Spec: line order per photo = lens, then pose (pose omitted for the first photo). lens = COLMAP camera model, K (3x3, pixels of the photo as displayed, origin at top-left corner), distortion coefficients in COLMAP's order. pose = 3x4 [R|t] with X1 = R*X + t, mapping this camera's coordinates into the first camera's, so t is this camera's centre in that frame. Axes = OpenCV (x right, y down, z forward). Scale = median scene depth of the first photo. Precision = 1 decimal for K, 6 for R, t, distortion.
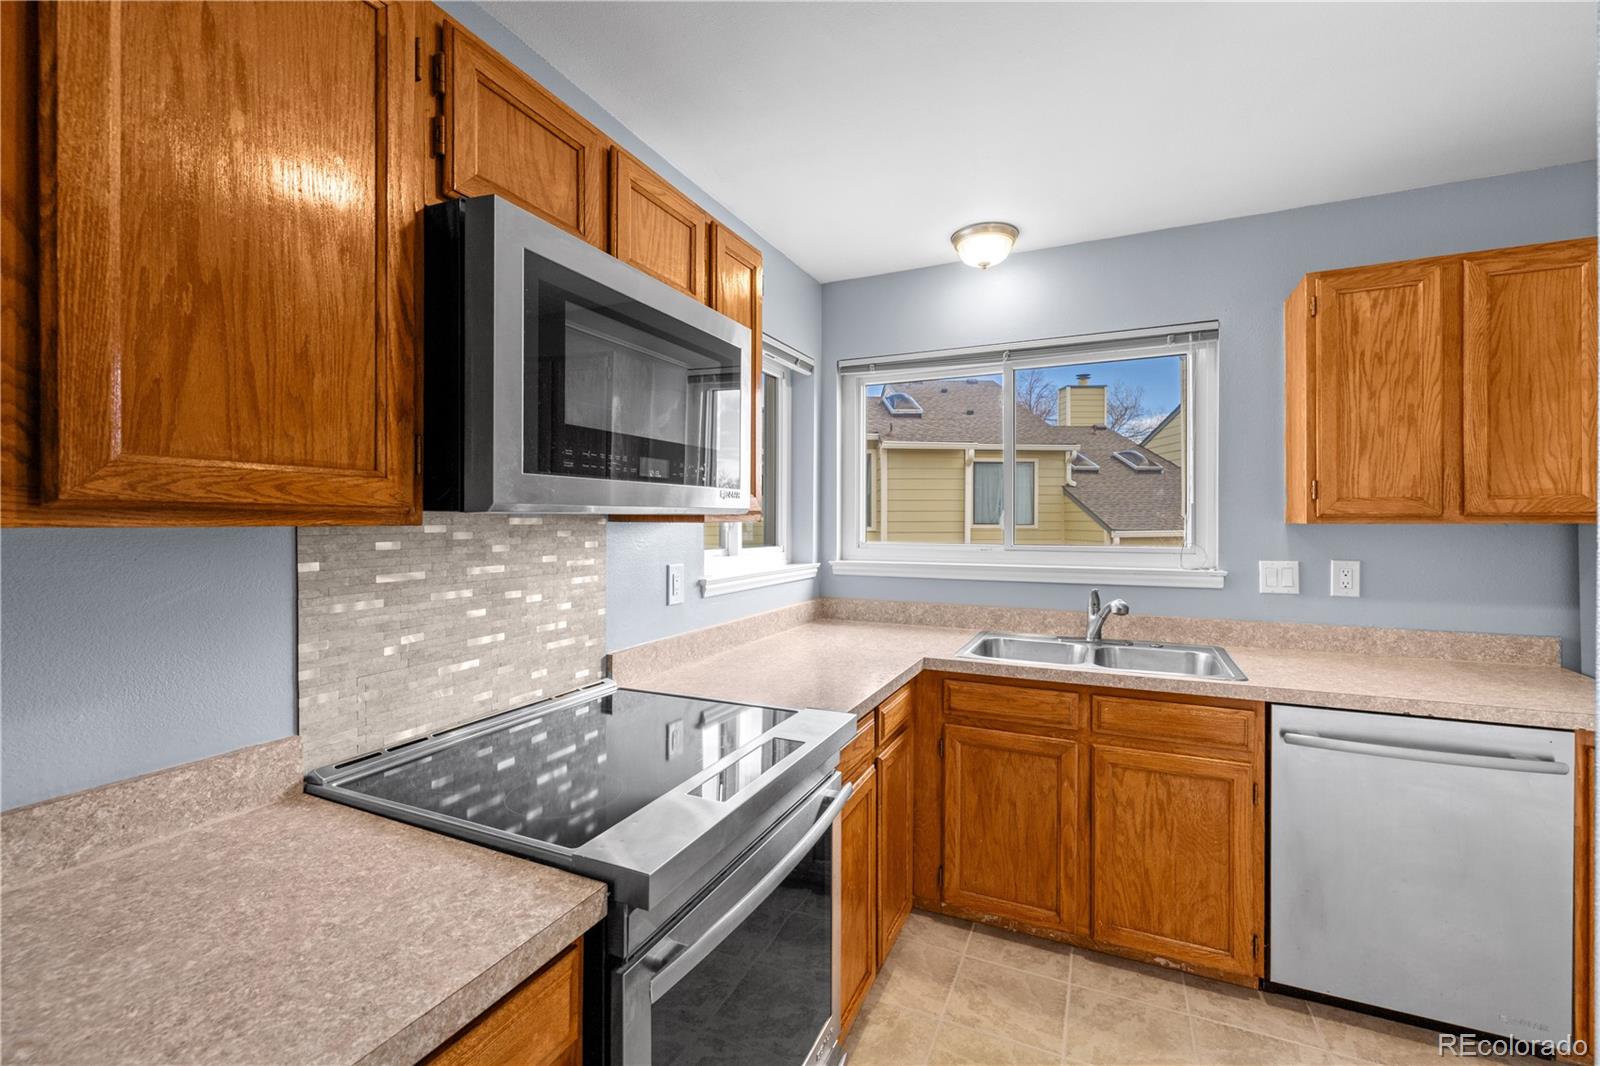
lens RADIAL K [[680.7, 0, 786.1], [0, 680.7, 521.0], [0, 0, 1]] dist [0.000430, 0.000143]
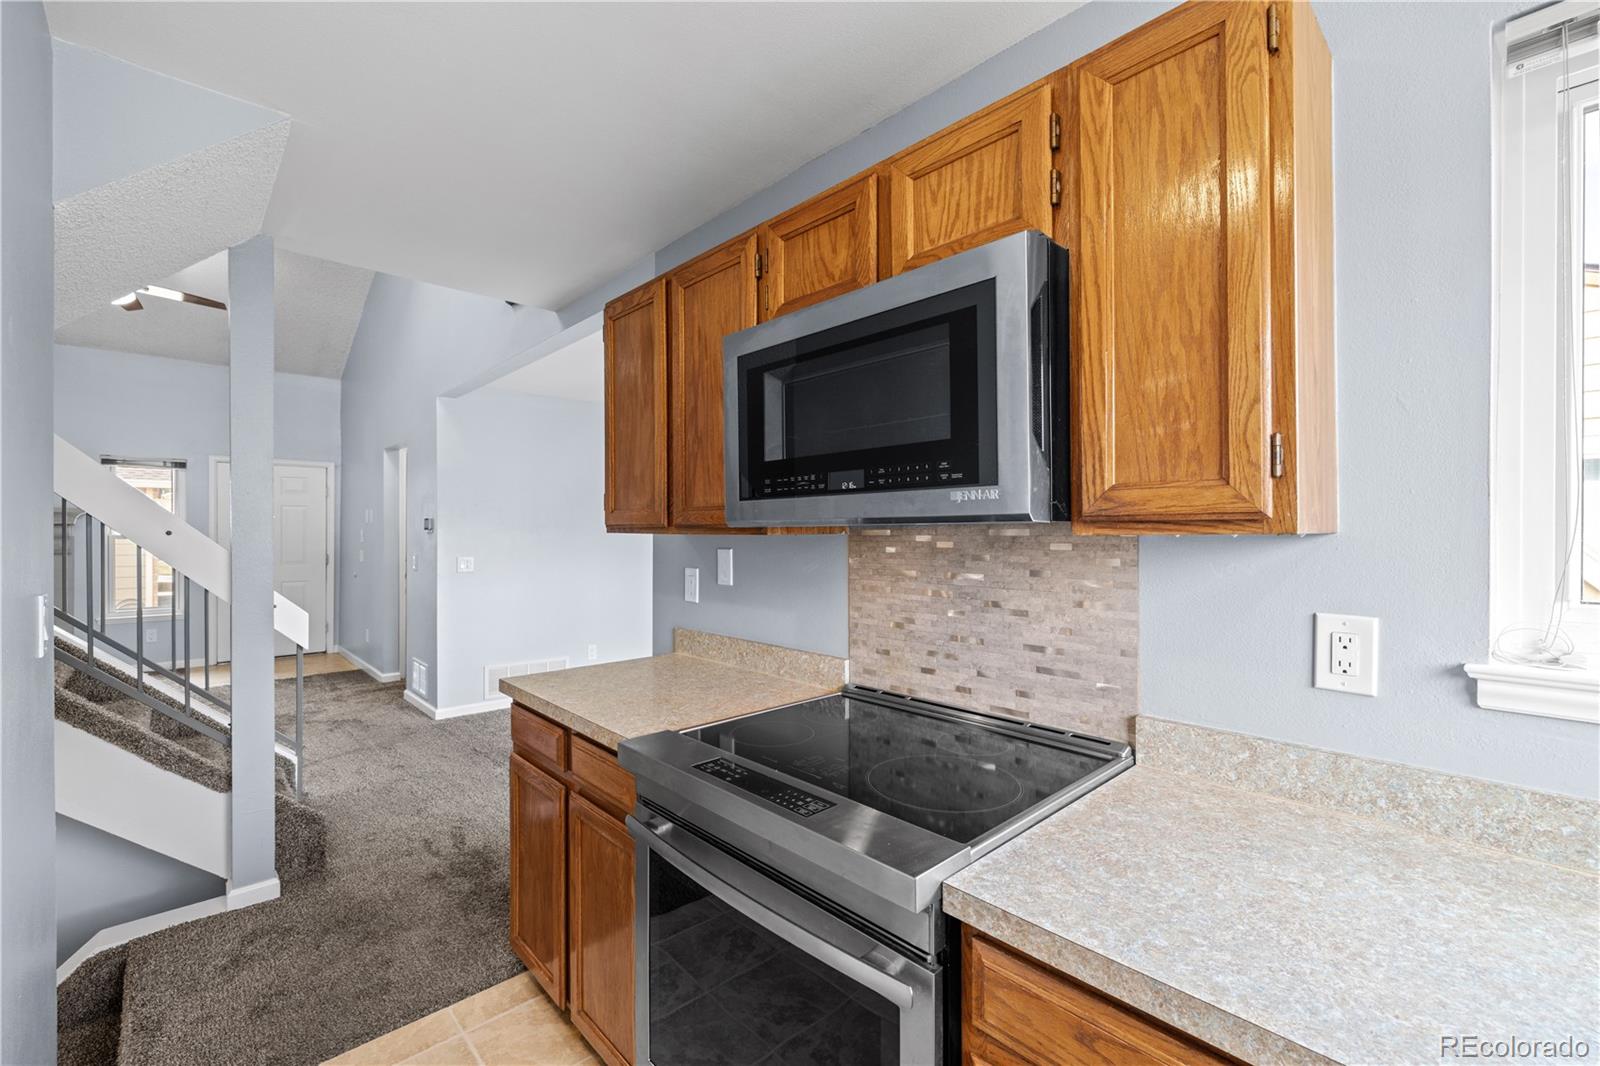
lens RADIAL K [[680.7, 0, 792.5], [0, 680.7, 530.0], [0, 0, 1]] dist [0.000430, 0.000143]
pose [[-0.372467, -0.002298, -0.928043, 0.507378], [0.000608, 0.999996, -0.002720, -0.000457], [0.928045, -0.001578, -0.372464, 0.850847]]
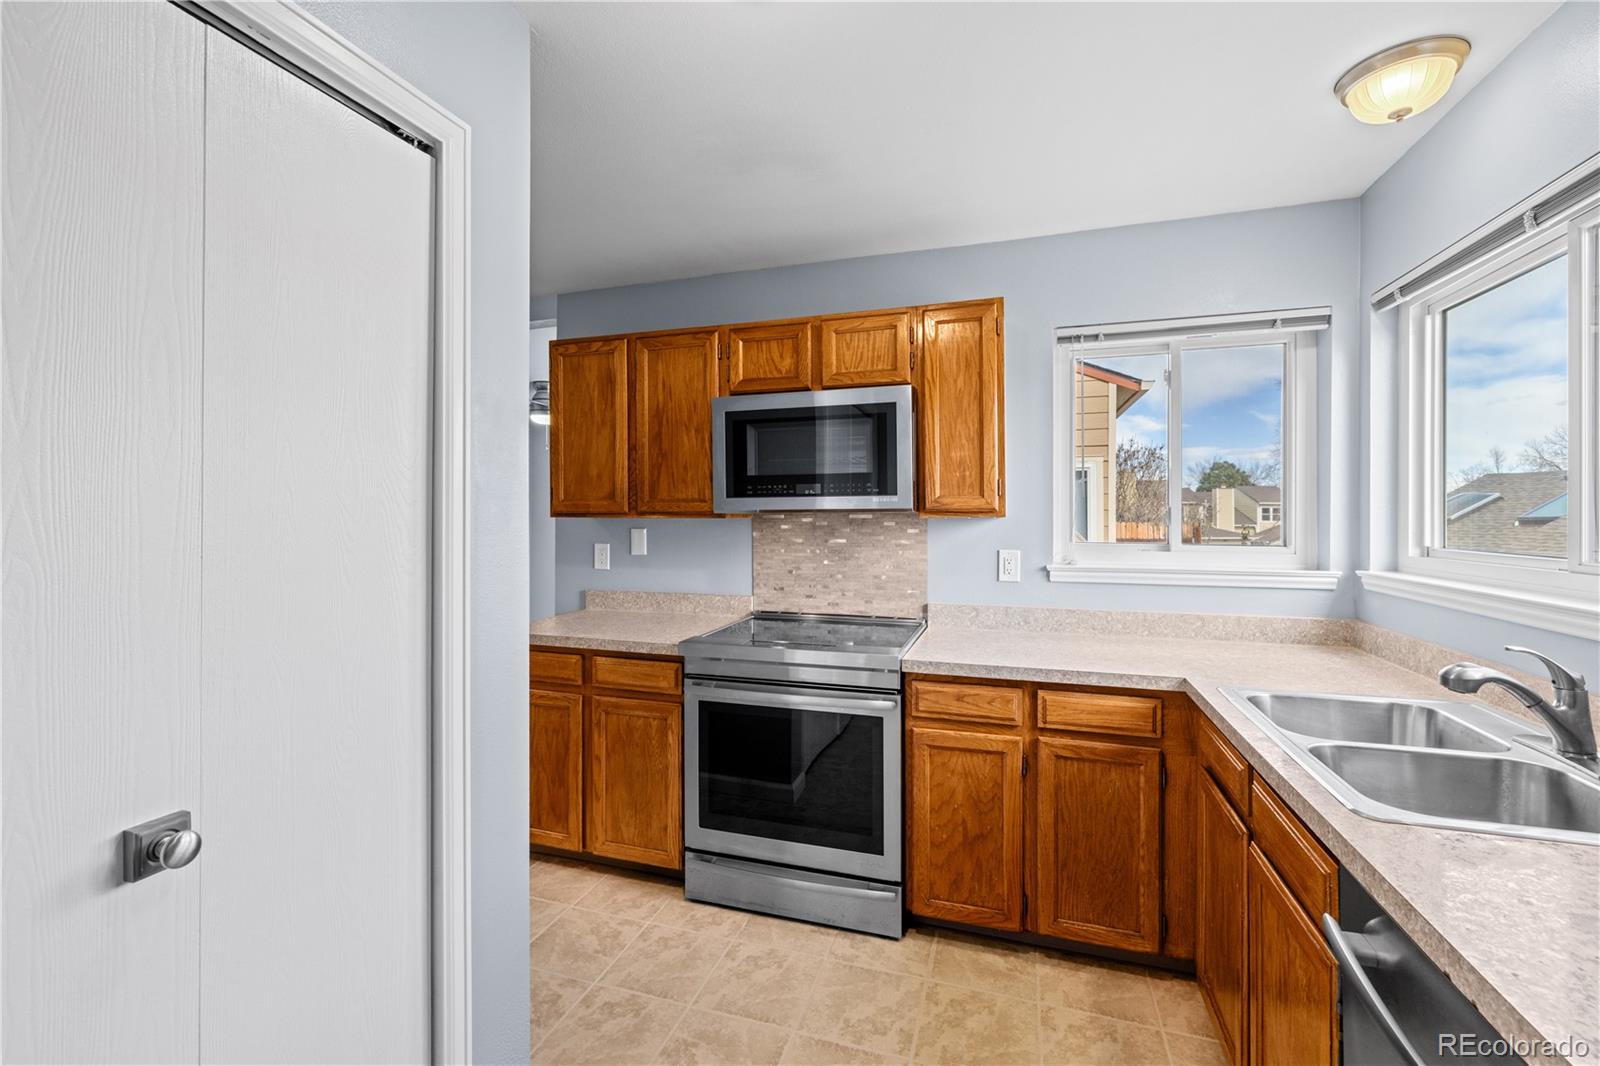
lens RADIAL K [[680.7, 0, 791.8], [0, 680.7, 512.5], [0, 0, 1]] dist [0.000430, 0.000143]
pose [[0.120081, -0.004464, -0.992754, 1.116848], [0.001345, 0.999990, -0.004334, -0.002117], [0.992763, -0.000815, 0.120086, 0.471731]]
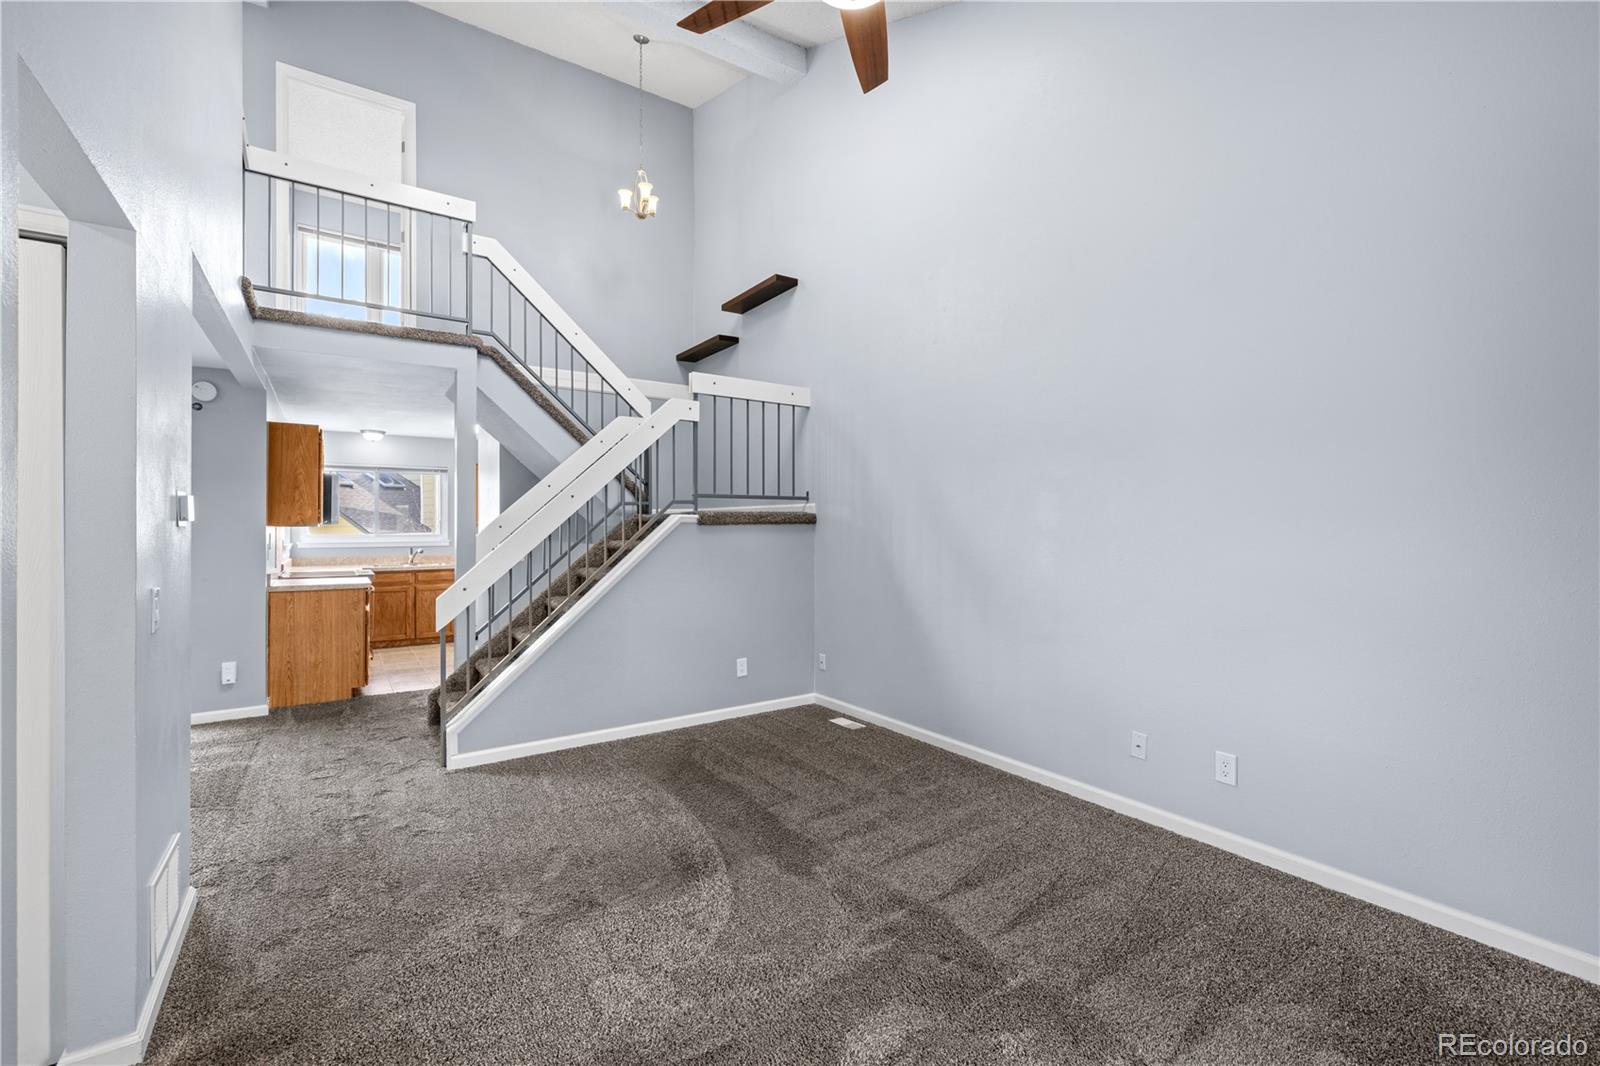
lens RADIAL K [[680.7, 0, 794.6], [0, 680.7, 524.6], [0, 0, 1]] dist [0.000430, 0.000143]
pose [[0.506758, 0.005266, 0.862072, -1.781861], [-0.001457, 0.999985, -0.005252, 0.004770], [-0.862087, 0.001406, 0.506758, -2.788956]]
